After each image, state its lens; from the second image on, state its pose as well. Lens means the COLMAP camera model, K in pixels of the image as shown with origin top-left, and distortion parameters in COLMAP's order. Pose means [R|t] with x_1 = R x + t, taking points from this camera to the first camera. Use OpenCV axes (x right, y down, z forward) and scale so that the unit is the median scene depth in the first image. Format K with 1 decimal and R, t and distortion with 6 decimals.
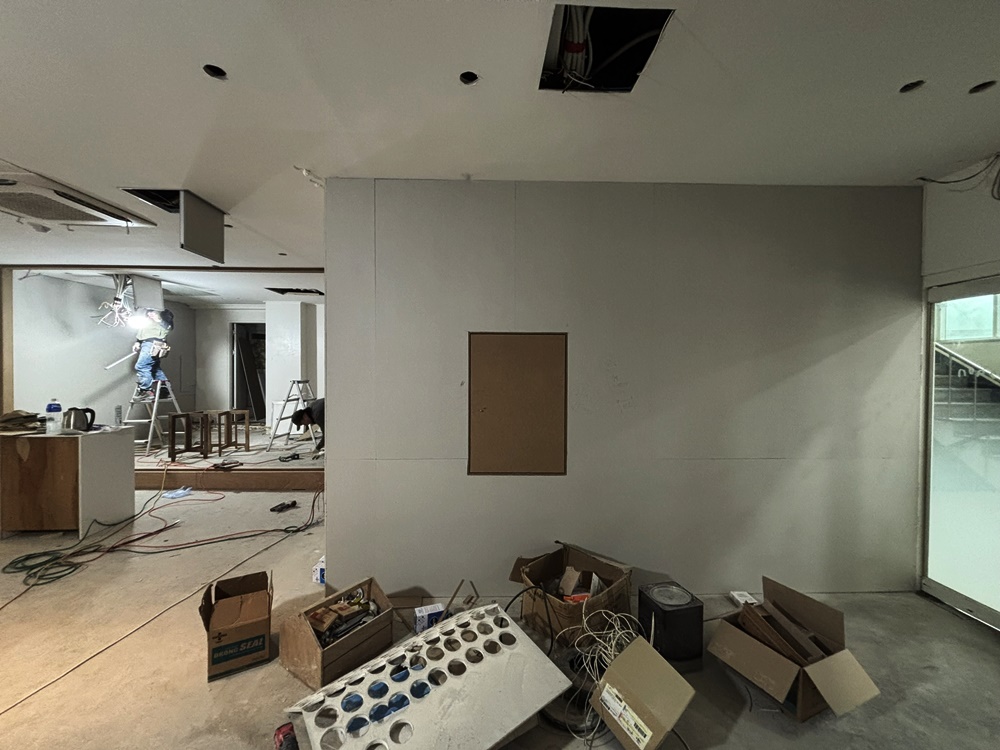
lens RADIAL K [[400.9, 0, 496.6], [0, 400.9, 374.0], [0, 0, 1]] dist [0.002763, 0.000346]
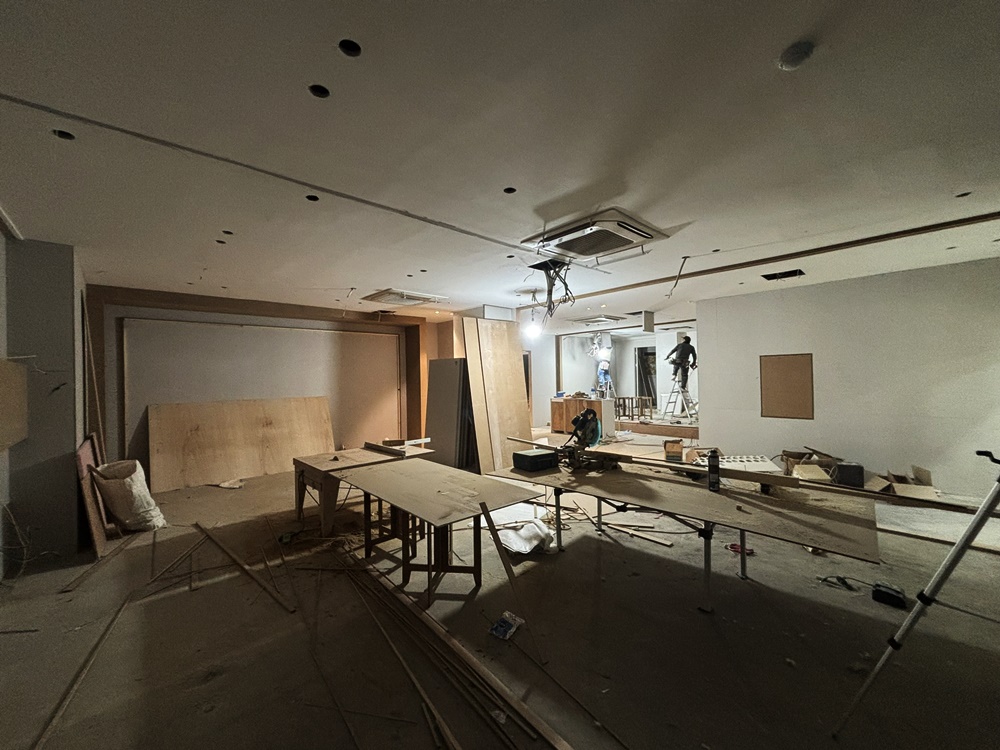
lens RADIAL K [[400.9, 0, 496.6], [0, 400.9, 374.0], [0, 0, 1]] dist [0.002763, 0.000346]
pose [[0.661036, -0.021345, -0.750051, 0.720225], [0.008494, 0.999744, -0.020965, 0.041072], [0.750306, 0.007488, 0.661048, -1.834460]]
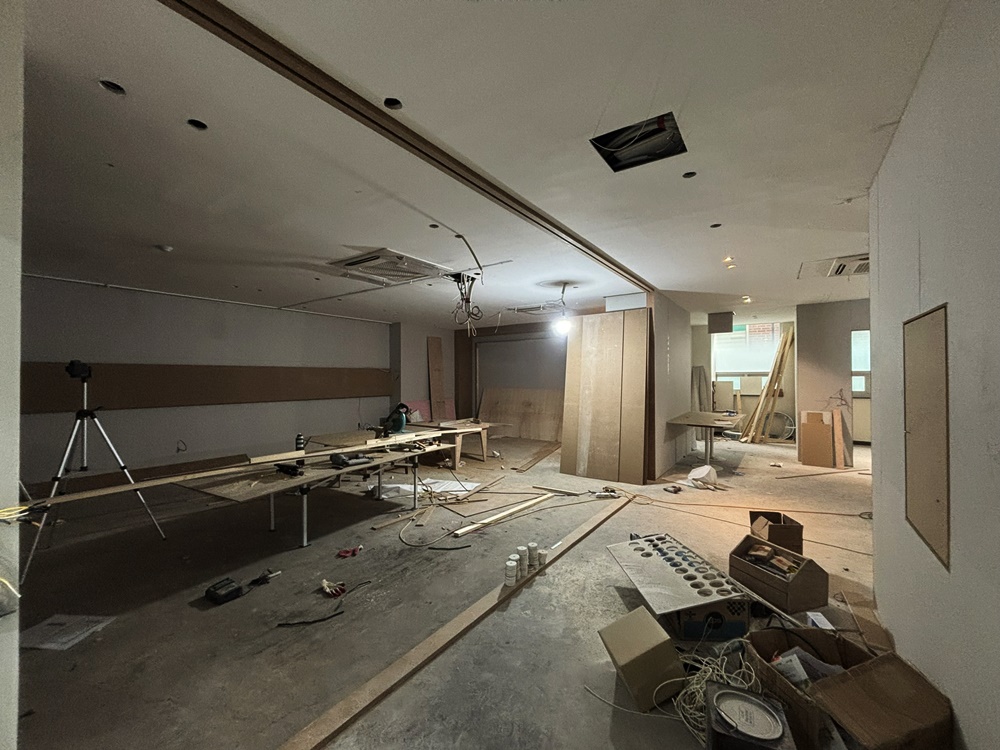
lens RADIAL K [[400.9, 0, 496.6], [0, 400.9, 374.0], [0, 0, 1]] dist [0.002763, 0.000346]
pose [[-0.599033, -0.011501, -0.800641, 1.035587], [-0.018959, 0.999820, -0.000177, 0.004686], [0.800500, 0.015073, -0.599144, 0.902613]]
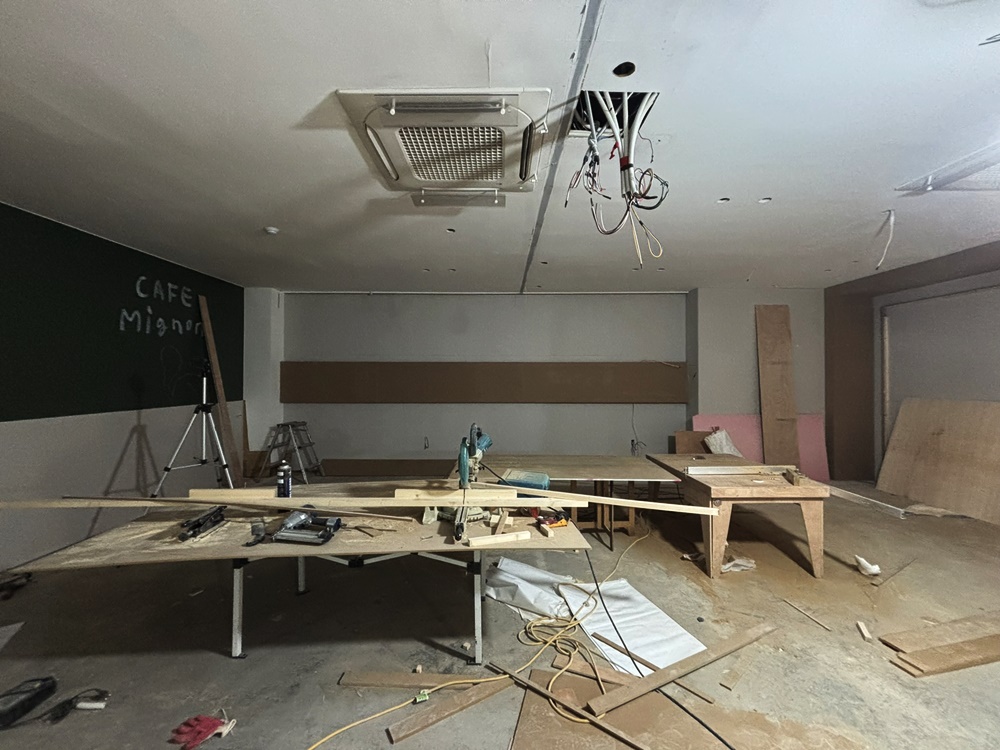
lens RADIAL K [[400.9, 0, 496.6], [0, 400.9, 374.0], [0, 0, 1]] dist [0.002763, 0.000346]
pose [[-0.999690, -0.008284, 0.023486, -0.261332], [-0.007998, 0.999893, 0.012236, 0.022576], [-0.023585, 0.012044, -0.999649, 0.338908]]
